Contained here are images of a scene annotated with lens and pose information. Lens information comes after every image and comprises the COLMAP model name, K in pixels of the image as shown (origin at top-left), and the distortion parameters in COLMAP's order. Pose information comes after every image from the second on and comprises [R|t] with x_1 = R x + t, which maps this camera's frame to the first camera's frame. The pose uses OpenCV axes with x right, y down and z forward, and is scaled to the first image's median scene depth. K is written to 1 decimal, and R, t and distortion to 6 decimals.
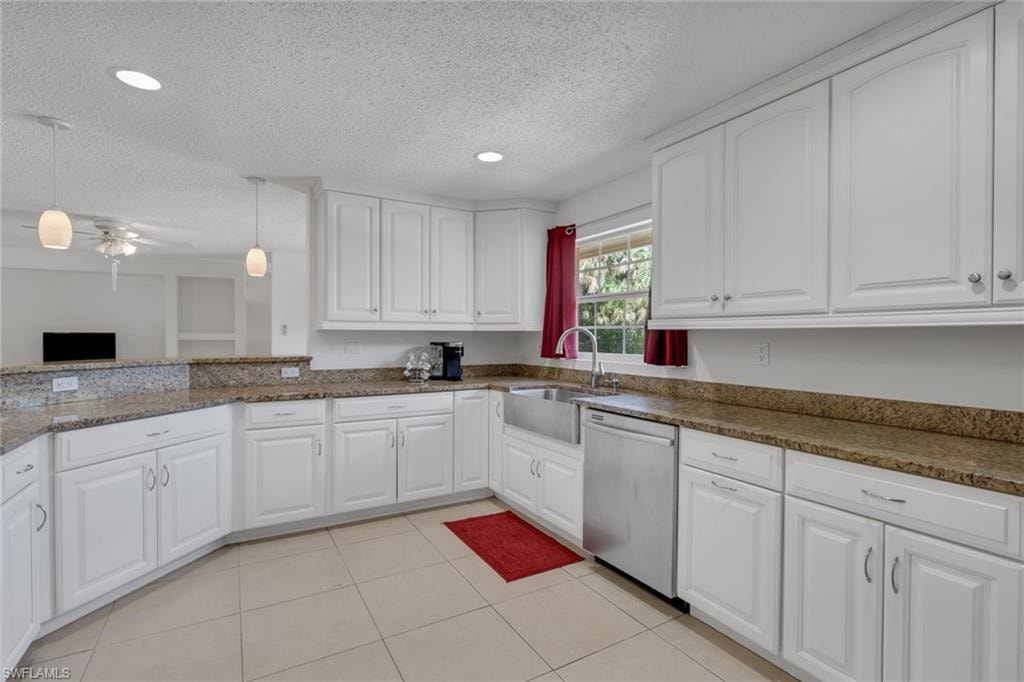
lens RADIAL K [[487.6, 0, 523.8], [0, 487.6, 340.6], [0, 0, 1]] dist [-0.002722, 0.000697]
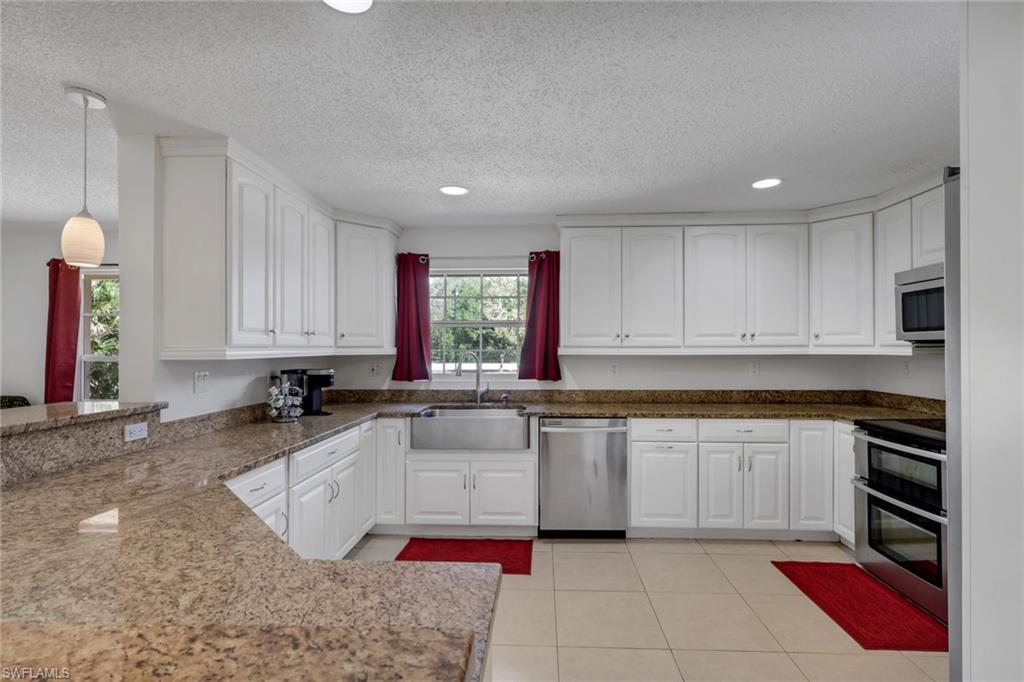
lens RADIAL K [[470.4, 0, 532.1], [0, 470.4, 344.8], [0, 0, 1]] dist [-0.002957, 0.000097]
pose [[0.541727, 0.000396, 0.840554, -0.754716], [0.010684, 0.999916, -0.007357, -0.035326], [-0.840487, 0.012966, 0.541677, 0.294397]]
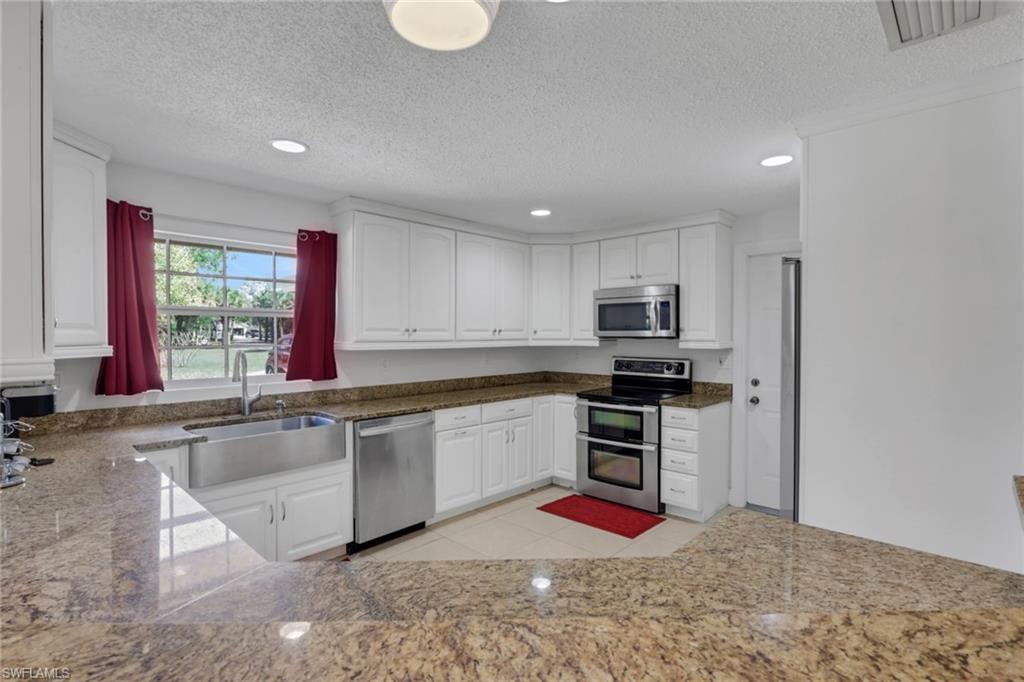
lens RADIAL K [[481.5, 0, 512.0], [0, 481.5, 341.0], [0, 0, 1]] dist [-0.015982, 0.000208]
pose [[-0.267155, -0.017274, 0.963499, -0.871042], [0.006068, 0.999789, 0.019607, -0.057729], [-0.963634, 0.011084, -0.266994, 0.787876]]
